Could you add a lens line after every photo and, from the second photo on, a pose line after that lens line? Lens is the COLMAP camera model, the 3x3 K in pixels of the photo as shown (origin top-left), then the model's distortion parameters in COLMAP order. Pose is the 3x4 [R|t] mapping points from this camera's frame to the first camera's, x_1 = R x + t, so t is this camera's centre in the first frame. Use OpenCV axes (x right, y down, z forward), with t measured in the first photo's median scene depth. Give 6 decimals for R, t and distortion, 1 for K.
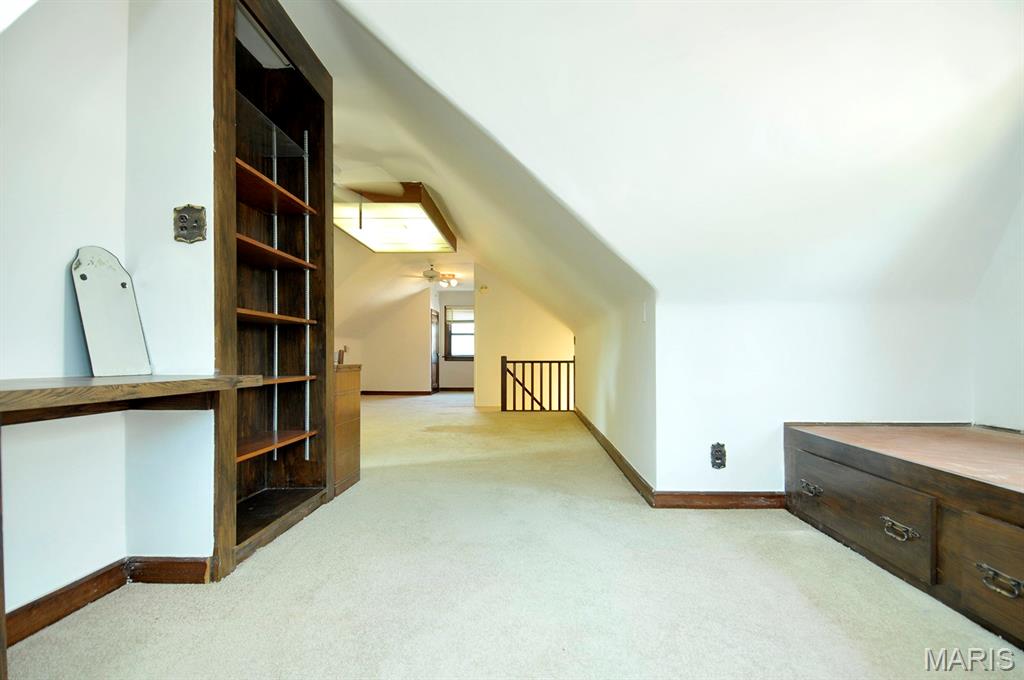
lens RADIAL K [[528.5, 0, 508.8], [0, 528.5, 360.9], [0, 0, 1]] dist [0.046872, -0.050128]
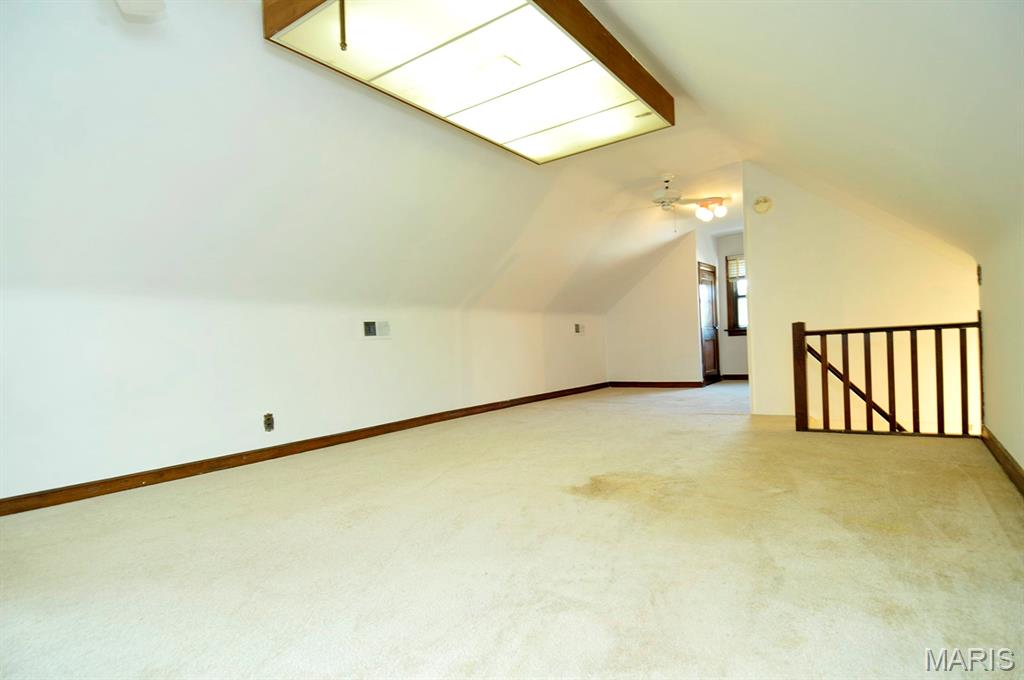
lens RADIAL K [[528.5, 0, 508.8], [0, 528.5, 360.9], [0, 0, 1]] dist [0.046872, -0.050128]
pose [[0.830491, -0.027016, -0.556376, 0.043101], [0.049059, 0.998489, 0.024746, 0.001647], [0.554867, -0.047847, 0.830562, 0.409041]]
